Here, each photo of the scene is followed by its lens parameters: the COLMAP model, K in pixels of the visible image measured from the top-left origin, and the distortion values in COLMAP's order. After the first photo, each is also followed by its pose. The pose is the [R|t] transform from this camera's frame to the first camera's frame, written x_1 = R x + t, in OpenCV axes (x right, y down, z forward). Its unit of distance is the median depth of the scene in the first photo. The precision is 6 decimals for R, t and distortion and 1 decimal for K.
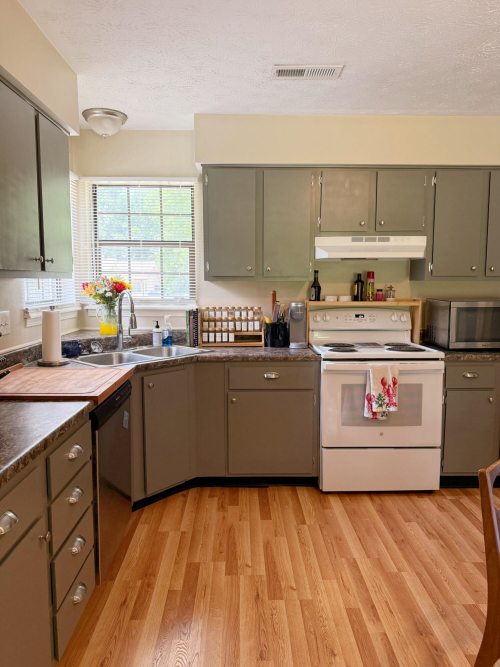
lens RADIAL K [[476.5, 0, 250.0], [0, 476.5, 333.5], [0, 0, 1]] dist [0.085244, -0.099297]
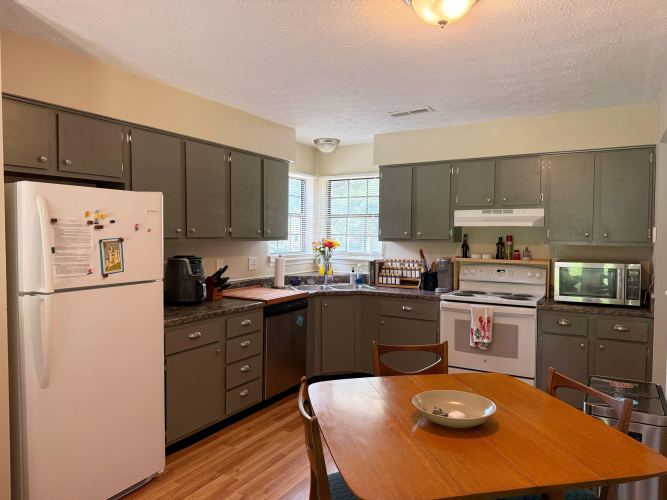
lens RADIAL K [[466.4, 0, 328.3], [0, 466.4, 251.5], [0, 0, 1]] dist [0.066897, -0.093509]
pose [[0.846734, 0.026233, -0.531370, 0.542162], [-0.064815, 0.996430, -0.054089, 0.009049], [0.528054, 0.080240, 0.845412, -0.303506]]
